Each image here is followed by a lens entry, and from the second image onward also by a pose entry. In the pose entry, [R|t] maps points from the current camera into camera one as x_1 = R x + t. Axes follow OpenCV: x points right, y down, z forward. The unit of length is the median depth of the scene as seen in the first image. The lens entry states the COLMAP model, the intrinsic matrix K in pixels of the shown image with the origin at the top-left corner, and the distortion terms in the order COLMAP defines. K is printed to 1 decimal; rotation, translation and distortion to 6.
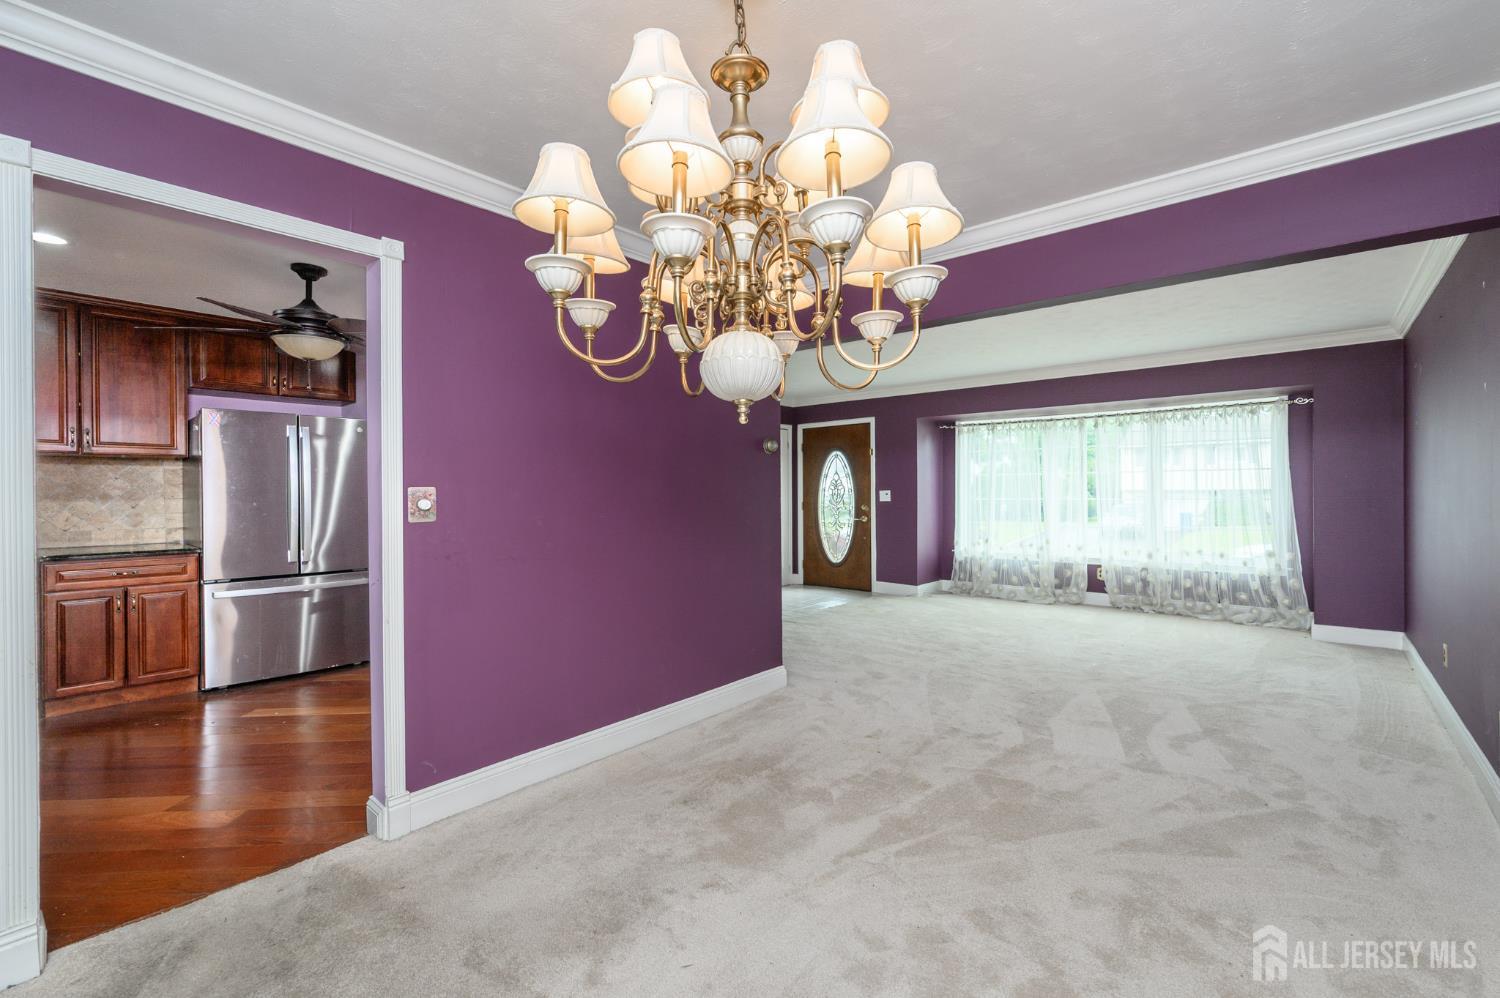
lens RADIAL K [[521.7, 0, 757.7], [0, 521.7, 498.1], [0, 0, 1]] dist [-0.006685, -0.000240]
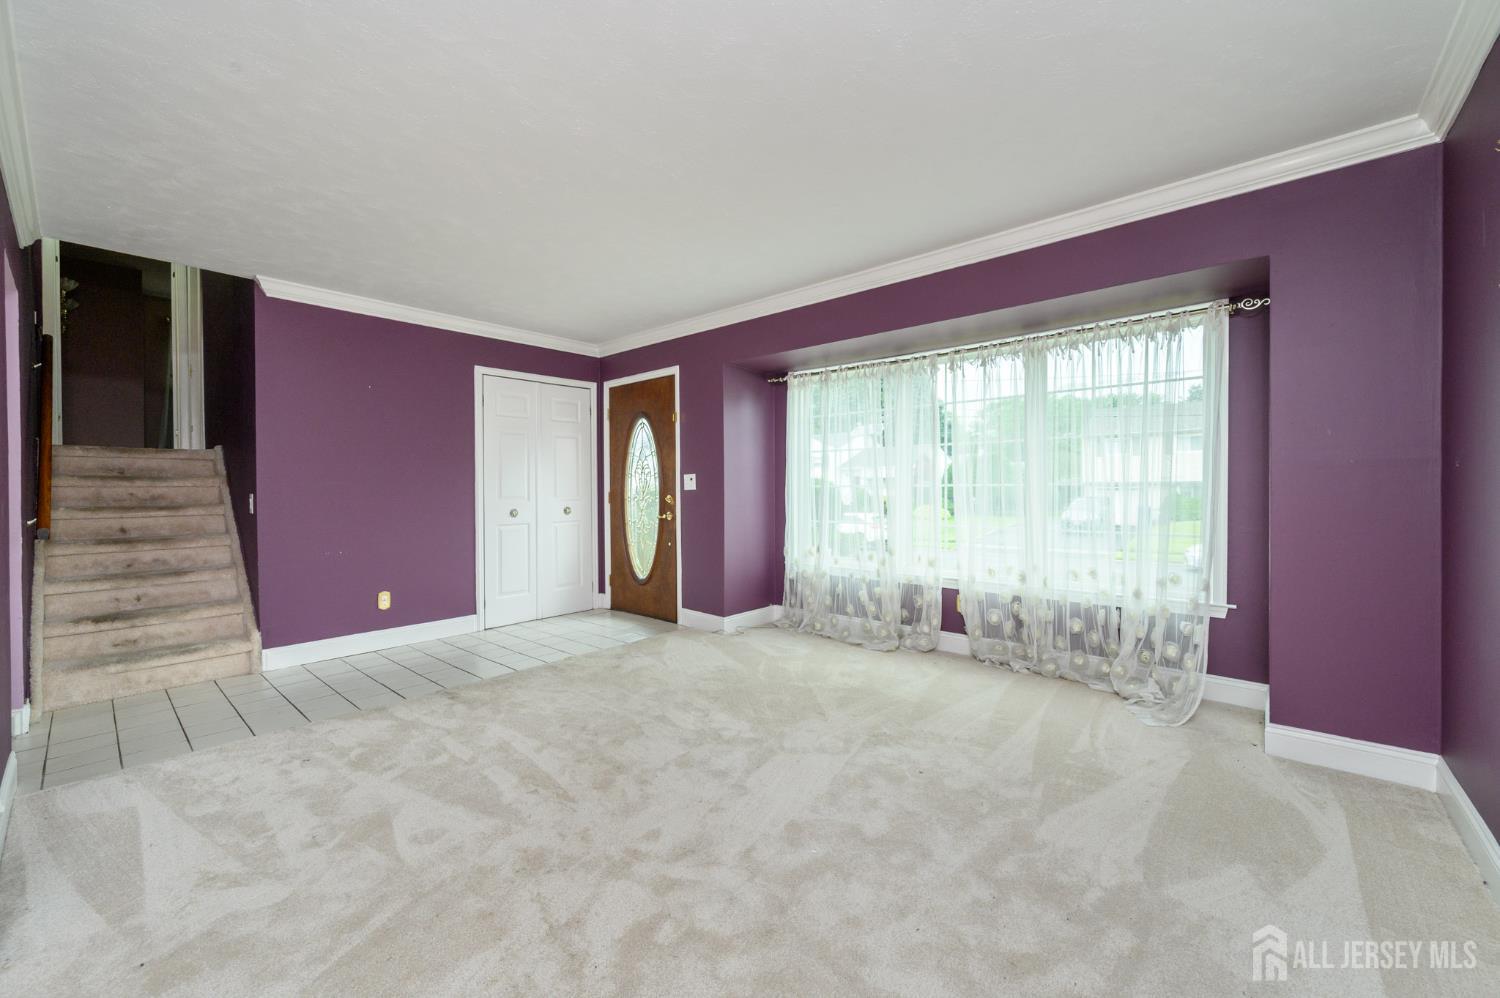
lens RADIAL K [[596.6, 0, 751.4], [0, 596.6, 492.4], [0, 0, 1]] dist [-0.002788, 0.000439]
pose [[0.995014, -0.002295, 0.099705, 0.291540], [0.001721, 0.999981, 0.005847, 0.005744], [-0.099717, -0.005646, 0.995000, 0.267618]]
